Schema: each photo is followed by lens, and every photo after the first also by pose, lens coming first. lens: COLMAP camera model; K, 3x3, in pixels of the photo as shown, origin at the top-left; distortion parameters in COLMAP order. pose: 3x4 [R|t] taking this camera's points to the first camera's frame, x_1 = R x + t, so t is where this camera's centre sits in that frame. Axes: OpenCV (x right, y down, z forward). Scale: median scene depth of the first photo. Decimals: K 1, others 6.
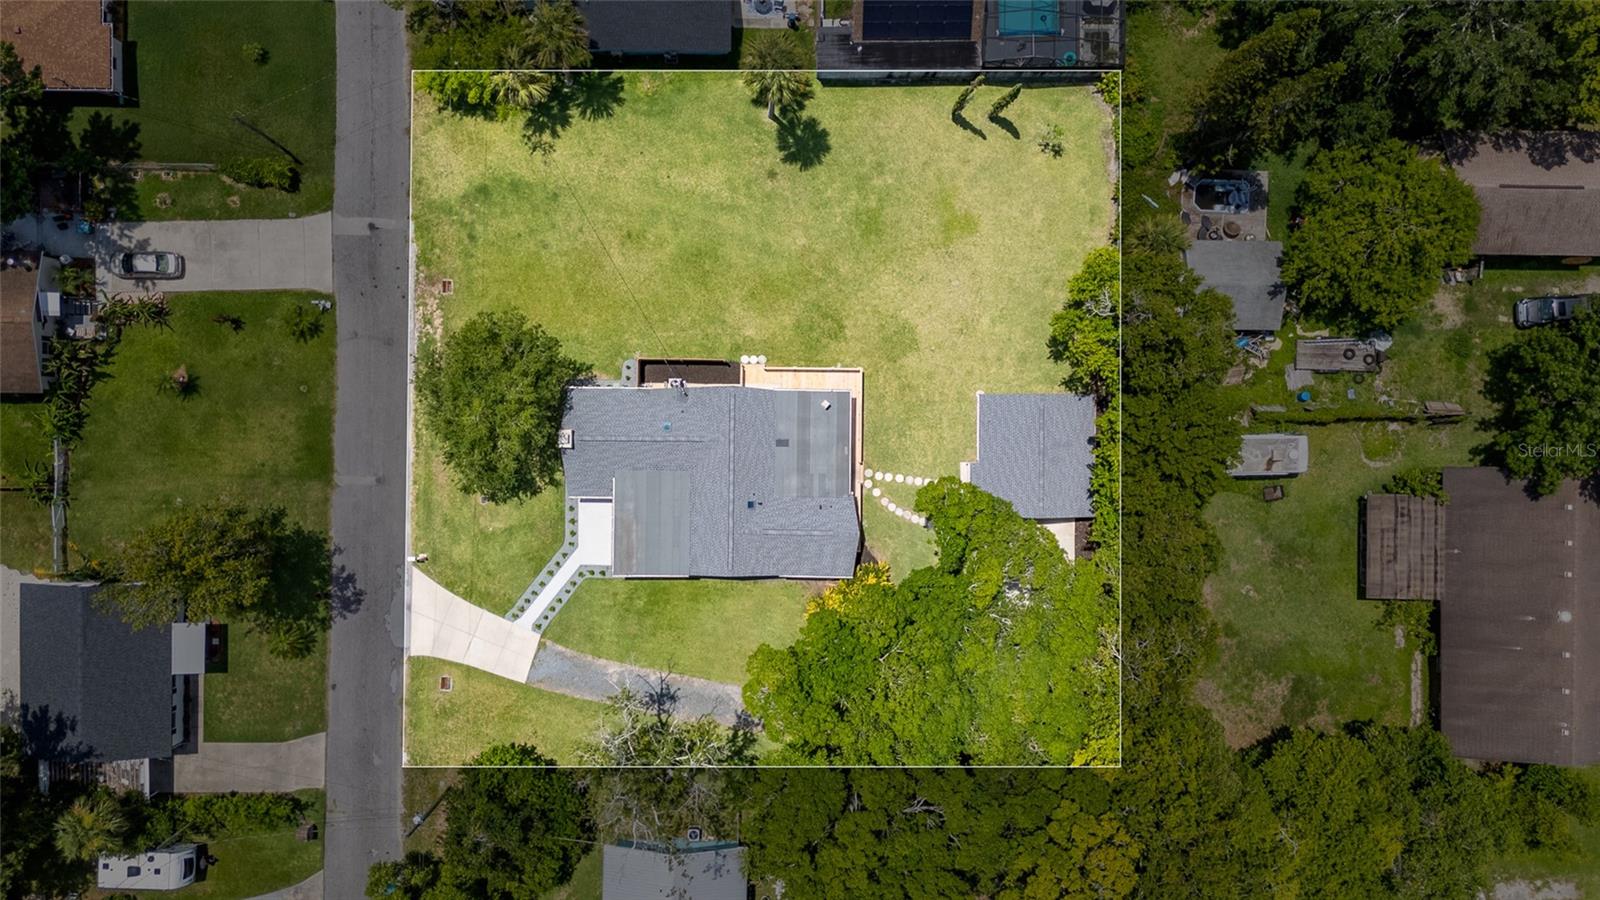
lens RADIAL K [[1116.3, 0, 800.0], [0, 1116.3, 450.0], [0, 0, 1]] dist [0.078423, -0.084857]
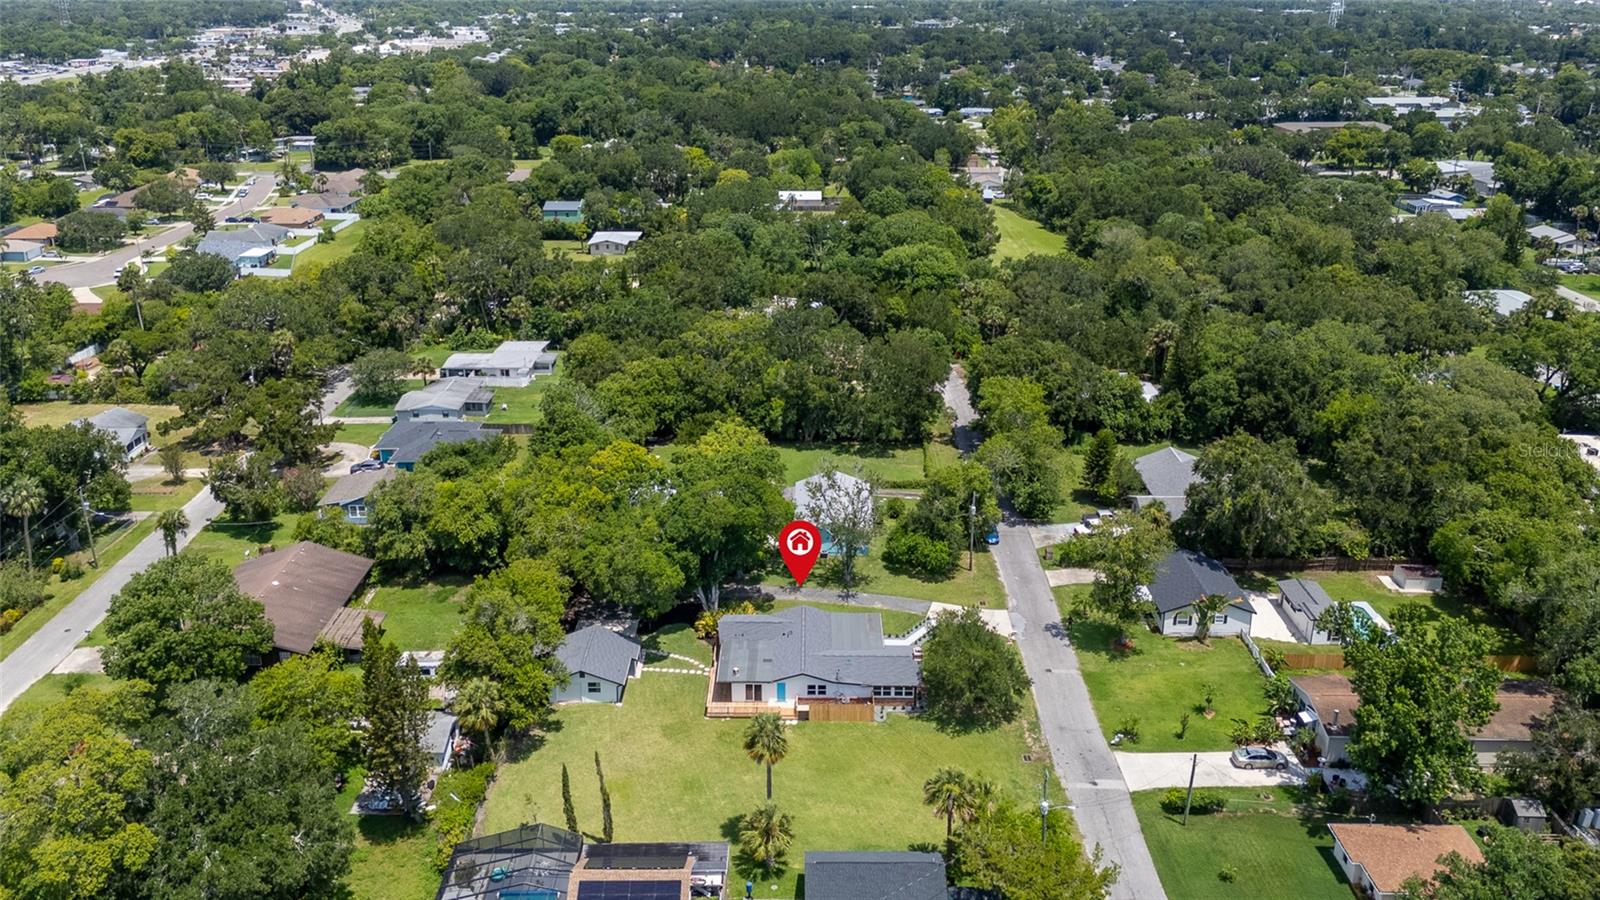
lens RADIAL K [[1116.3, 0, 800.0], [0, 1116.3, 450.0], [0, 0, 1]] dist [0.078423, -0.084857]
pose [[-0.999873, -0.012578, -0.009773, -0.039617], [-0.003678, -0.414679, 0.909960, -1.168292], [-0.015498, 0.909881, 0.414580, 0.159426]]
